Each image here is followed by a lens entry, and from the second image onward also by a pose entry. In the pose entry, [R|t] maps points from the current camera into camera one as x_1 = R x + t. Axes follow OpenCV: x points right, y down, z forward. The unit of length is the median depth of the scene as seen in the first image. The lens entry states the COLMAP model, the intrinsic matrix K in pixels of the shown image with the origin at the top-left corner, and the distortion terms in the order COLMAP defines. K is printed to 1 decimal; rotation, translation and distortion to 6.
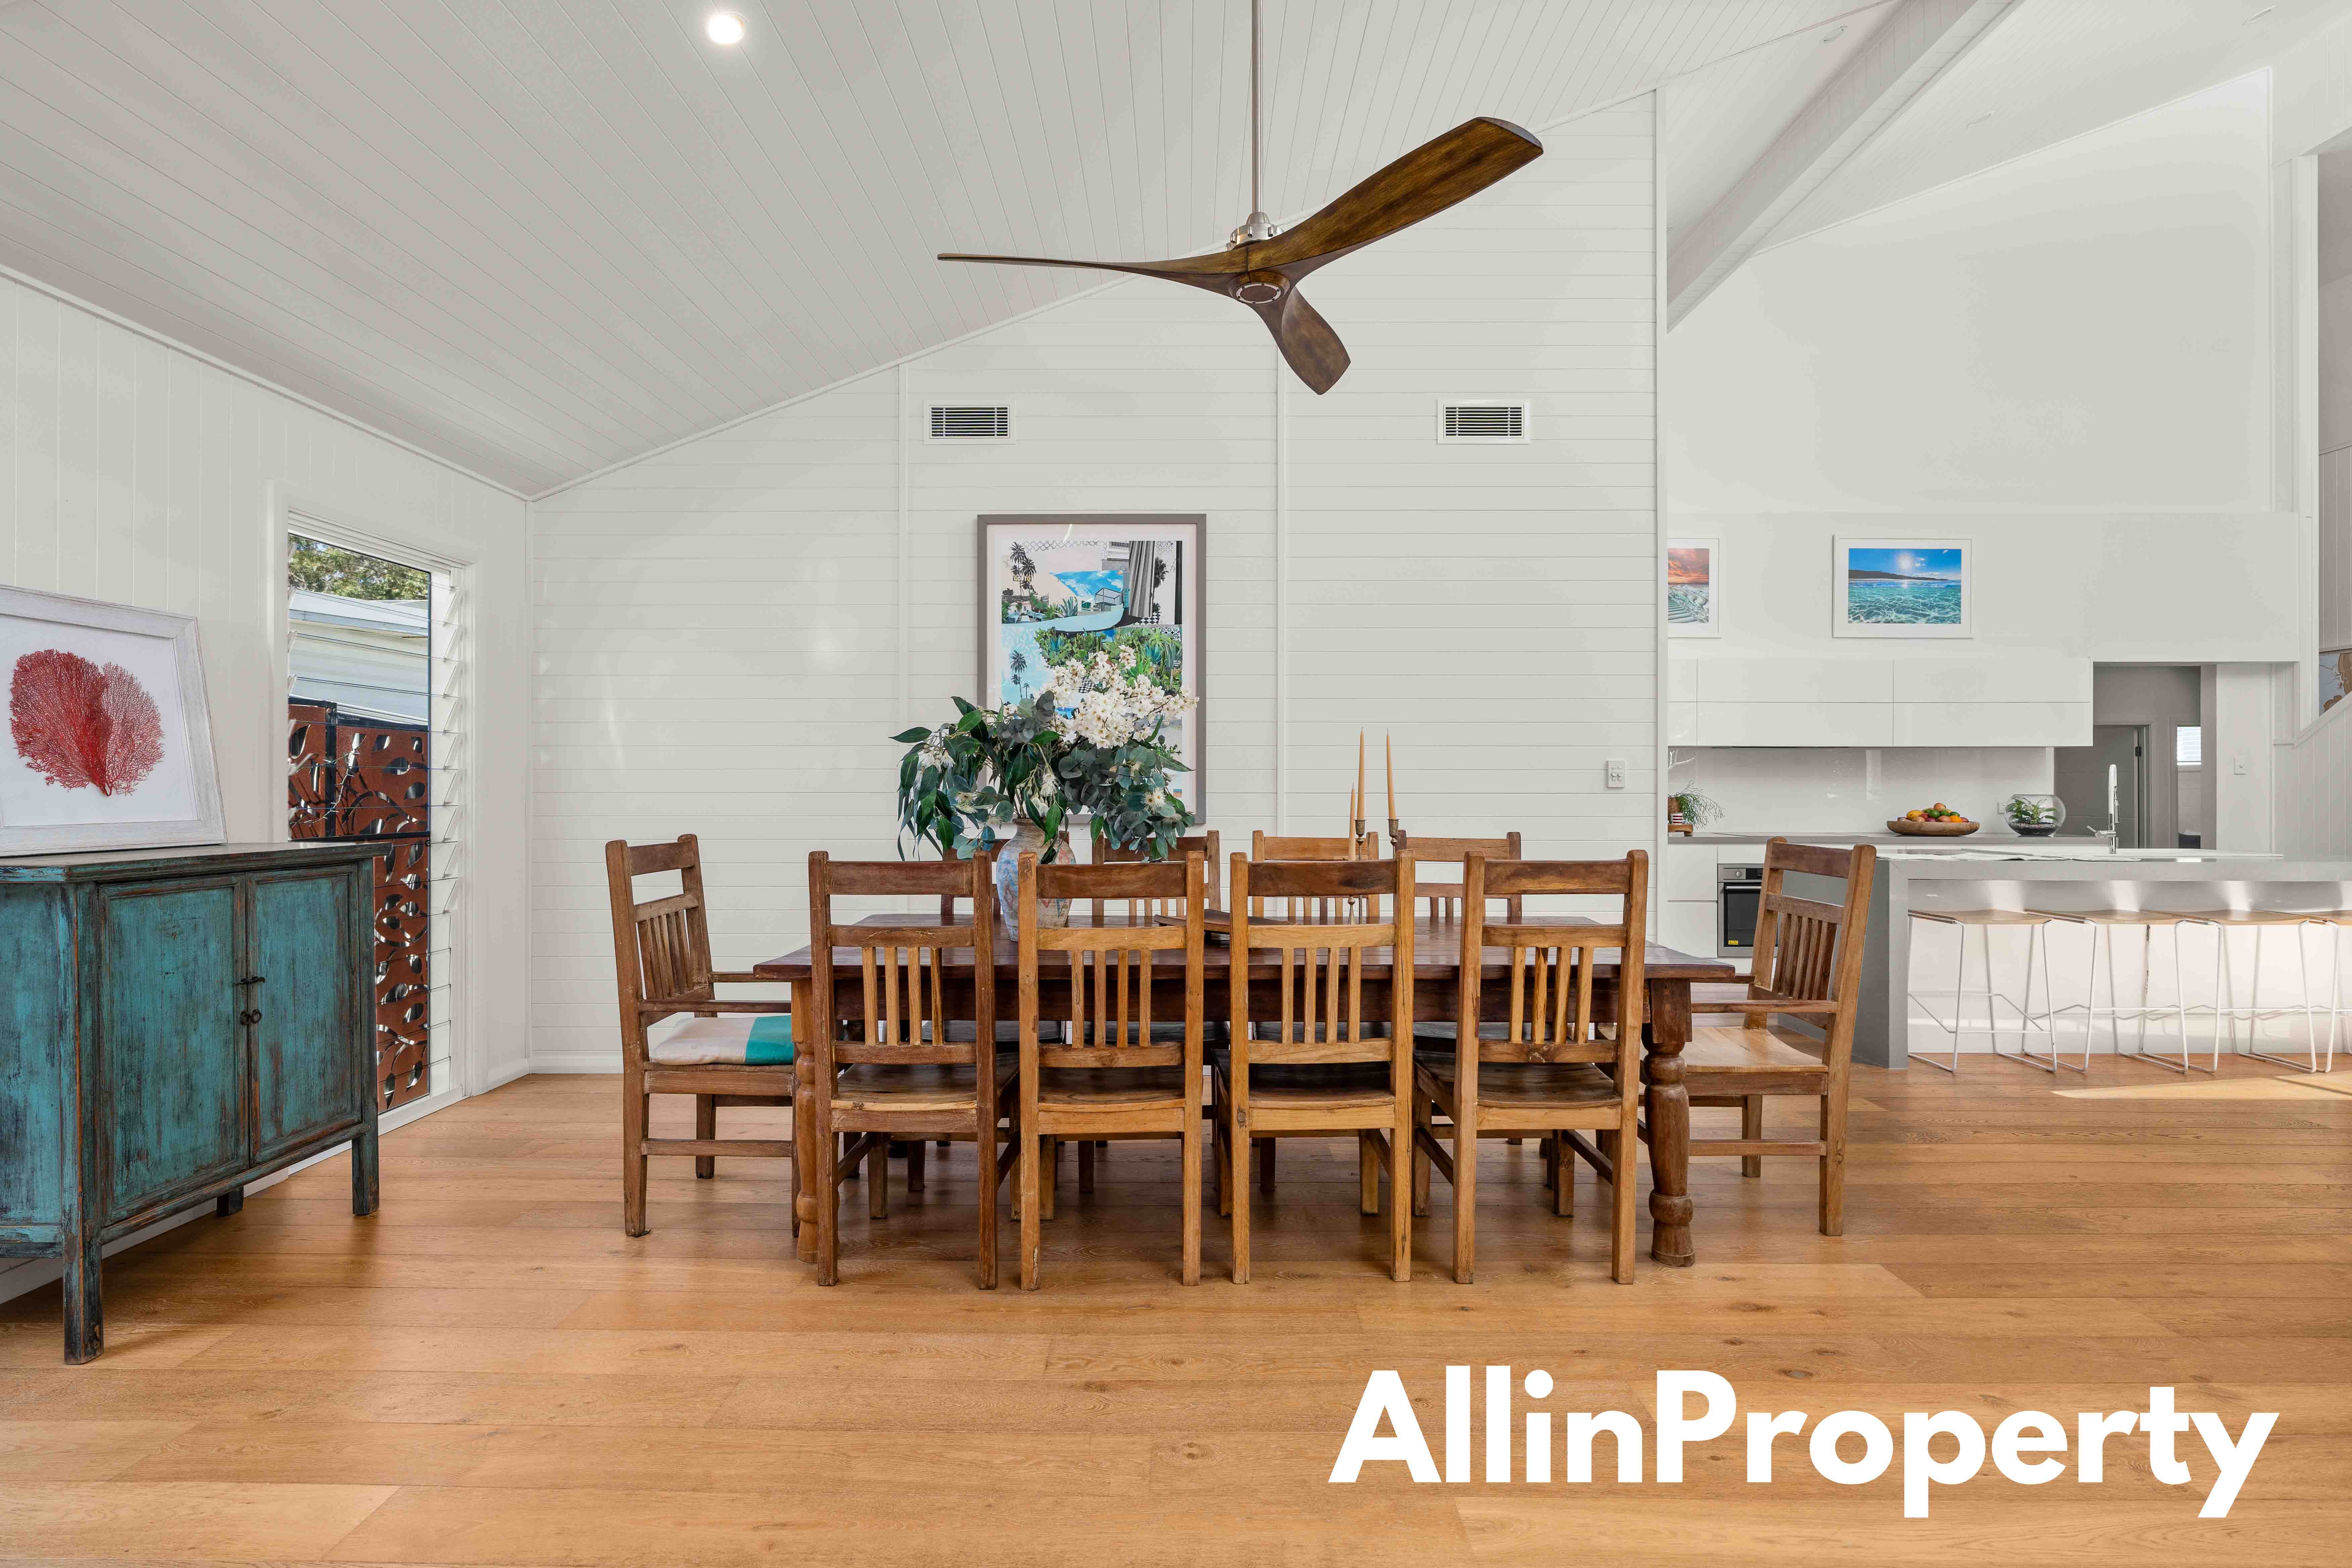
lens RADIAL K [[1102.7, 0, 1181.4], [0, 1102.7, 792.7], [0, 0, 1]] dist [-0.007110, -0.001031]
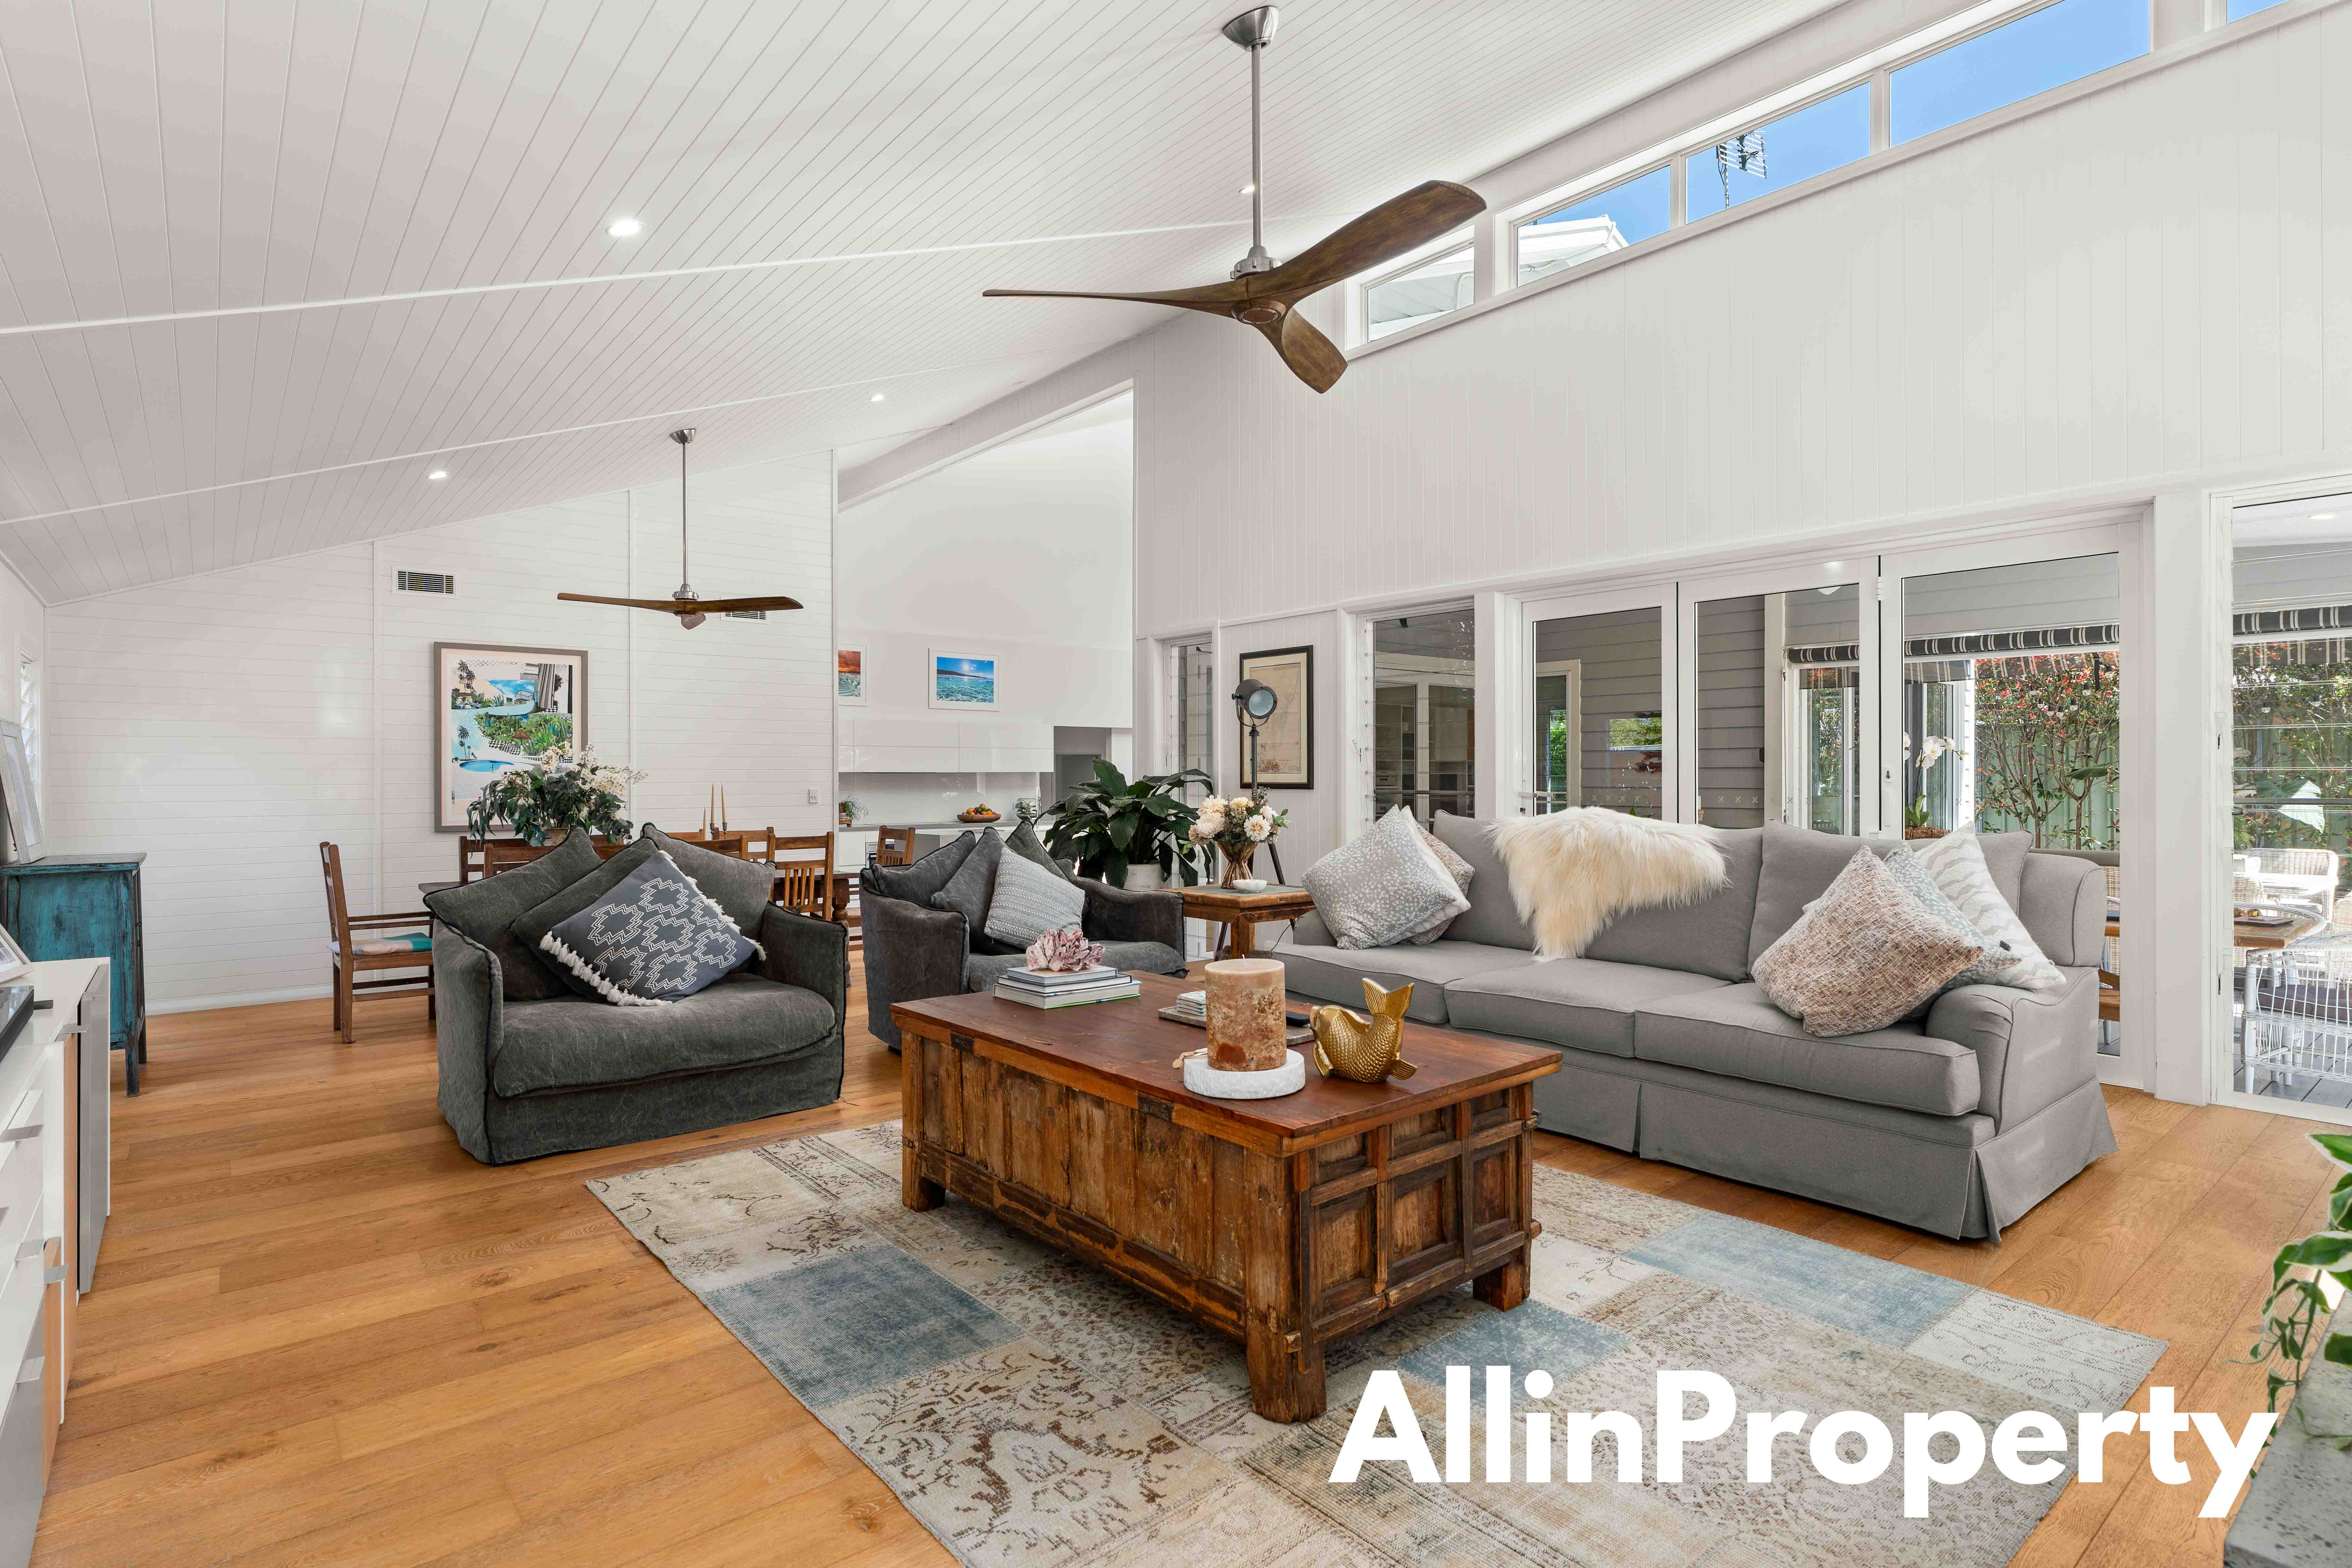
lens RADIAL K [[1165.6, 0, 1169.3], [0, 1165.6, 779.9], [0, 0, 1]] dist [0.002224, 0.000171]
pose [[0.766509, -0.004797, 0.642216, -0.298474], [0.008202, 0.999964, -0.002321, -0.023254], [-0.642181, 0.007047, 0.766520, -0.657080]]
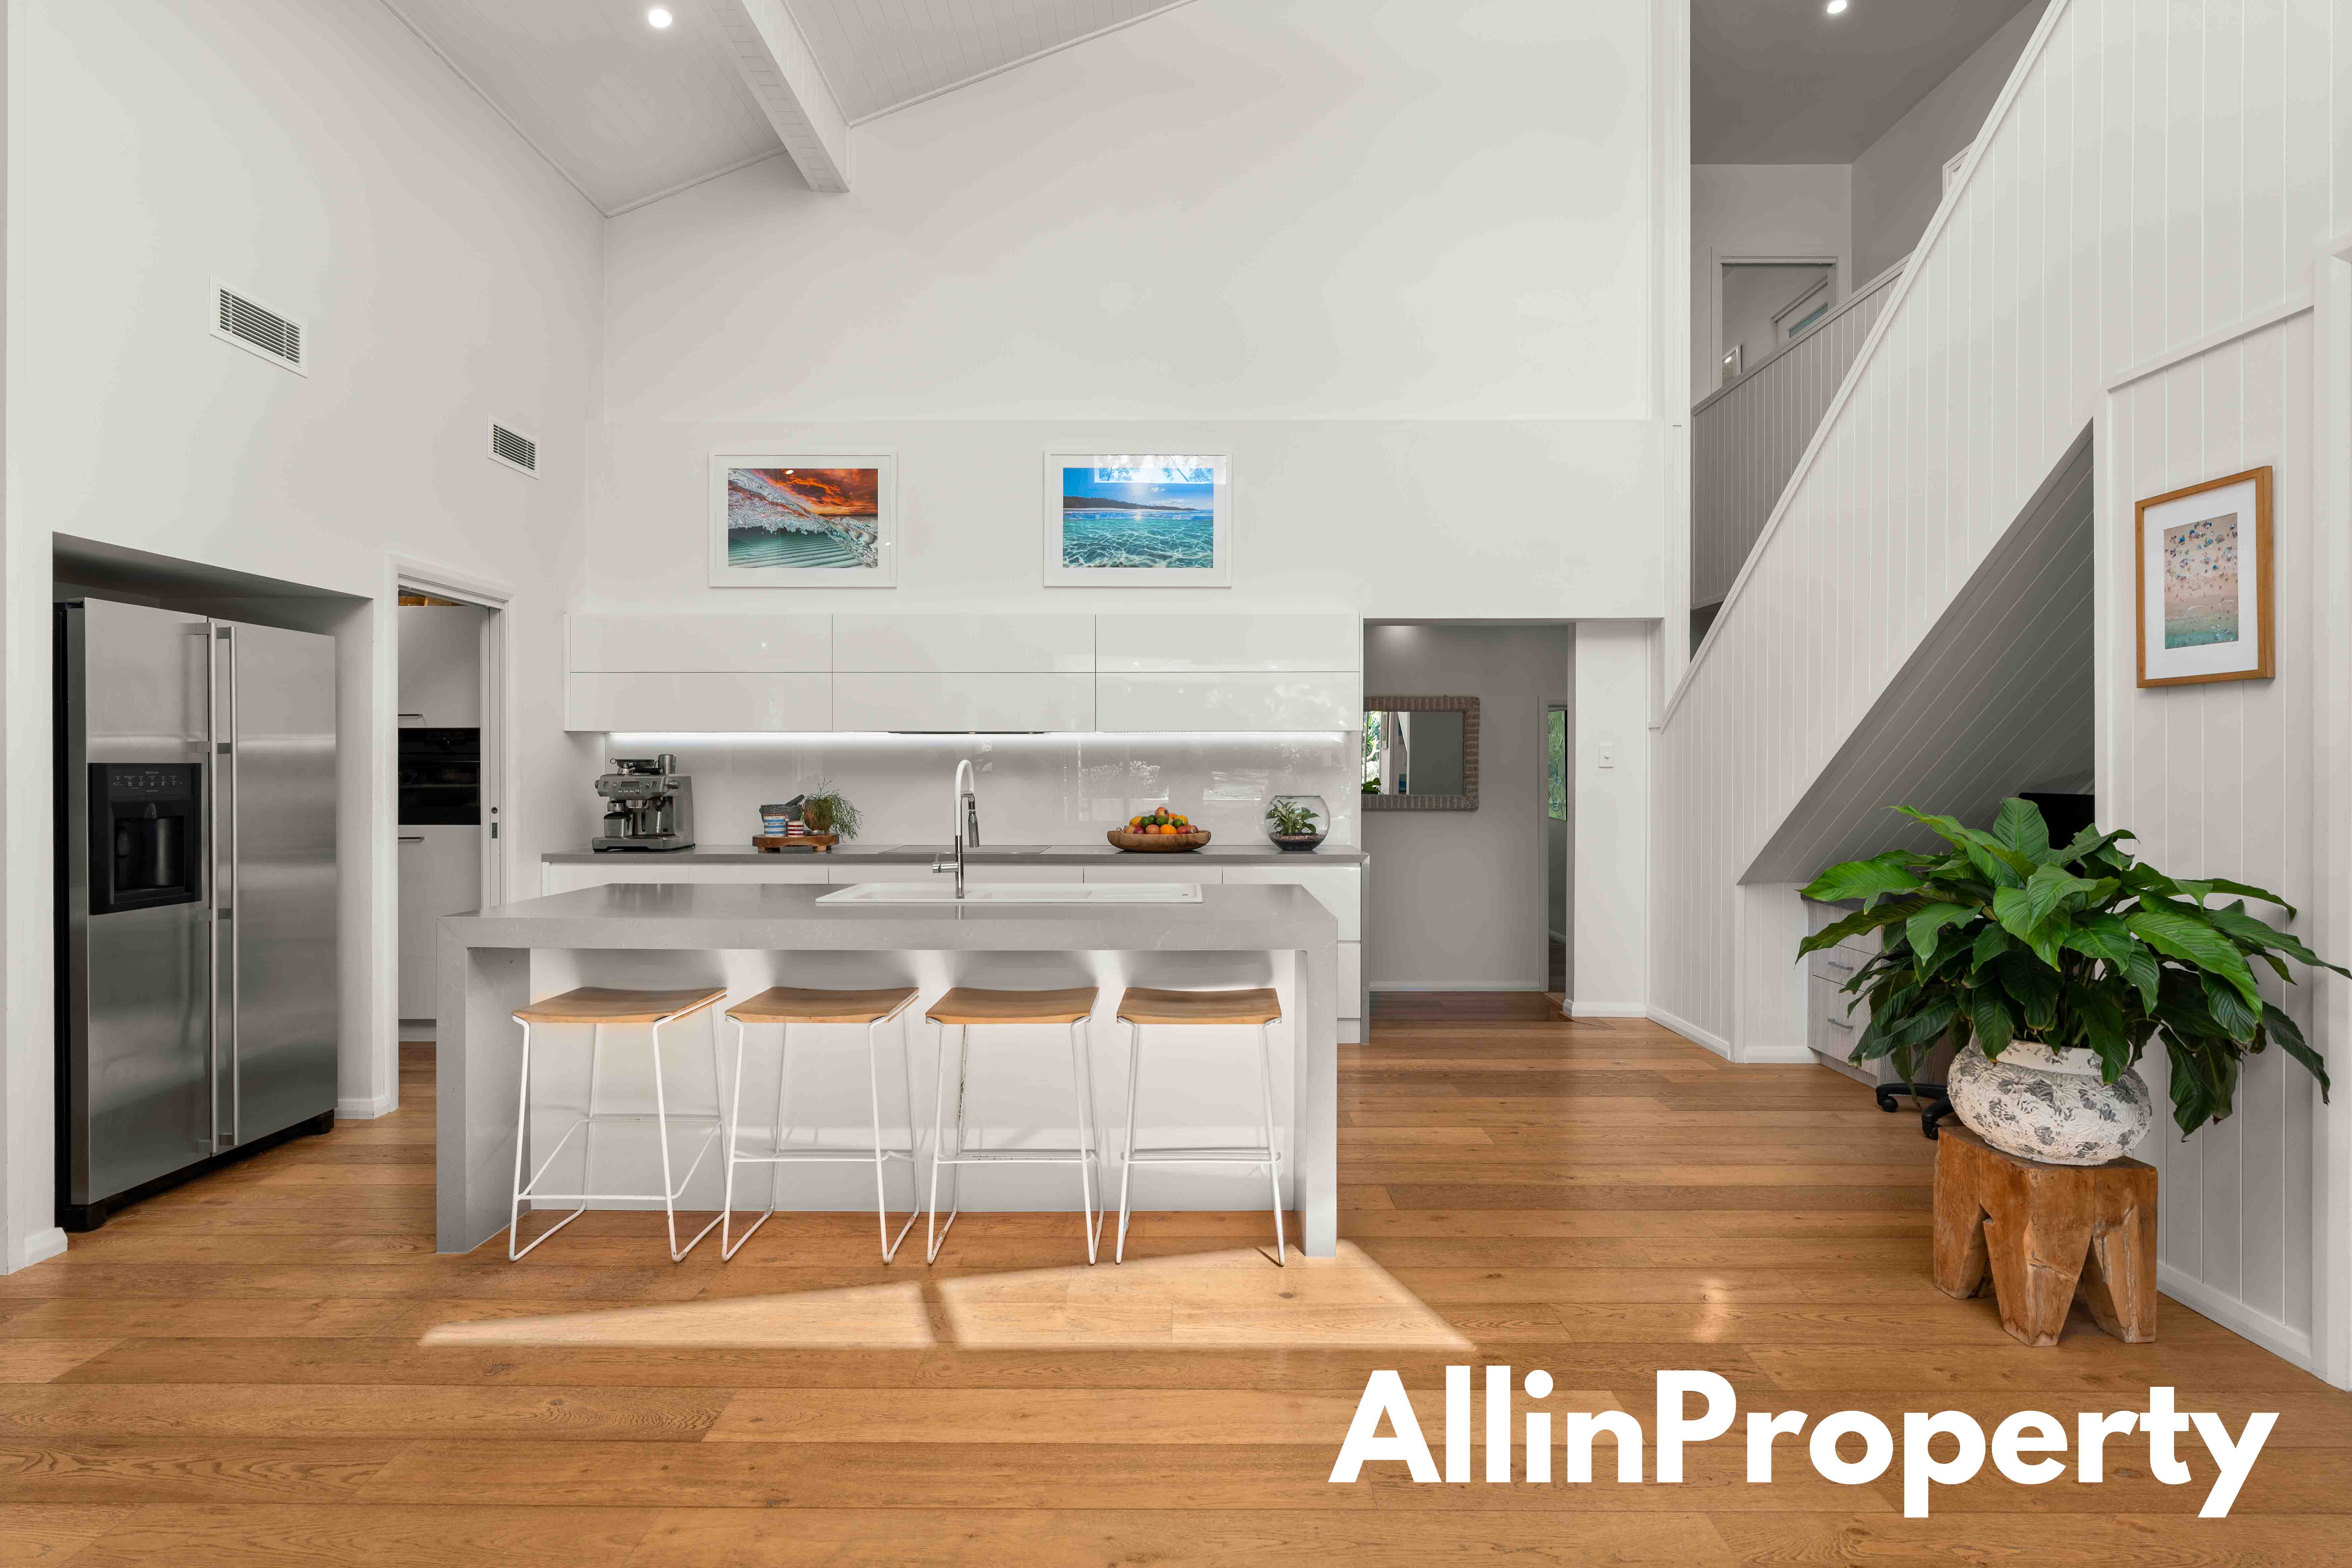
lens RADIAL K [[1102.7, 0, 1174.3], [0, 1102.7, 776.2], [0, 0, 1]] dist [-0.007110, -0.001031]
pose [[0.999992, 0.000241, -0.004112, 0.715090], [-0.000279, 0.999958, -0.009195, -0.005614], [0.004110, 0.009196, 0.999949, 0.262224]]
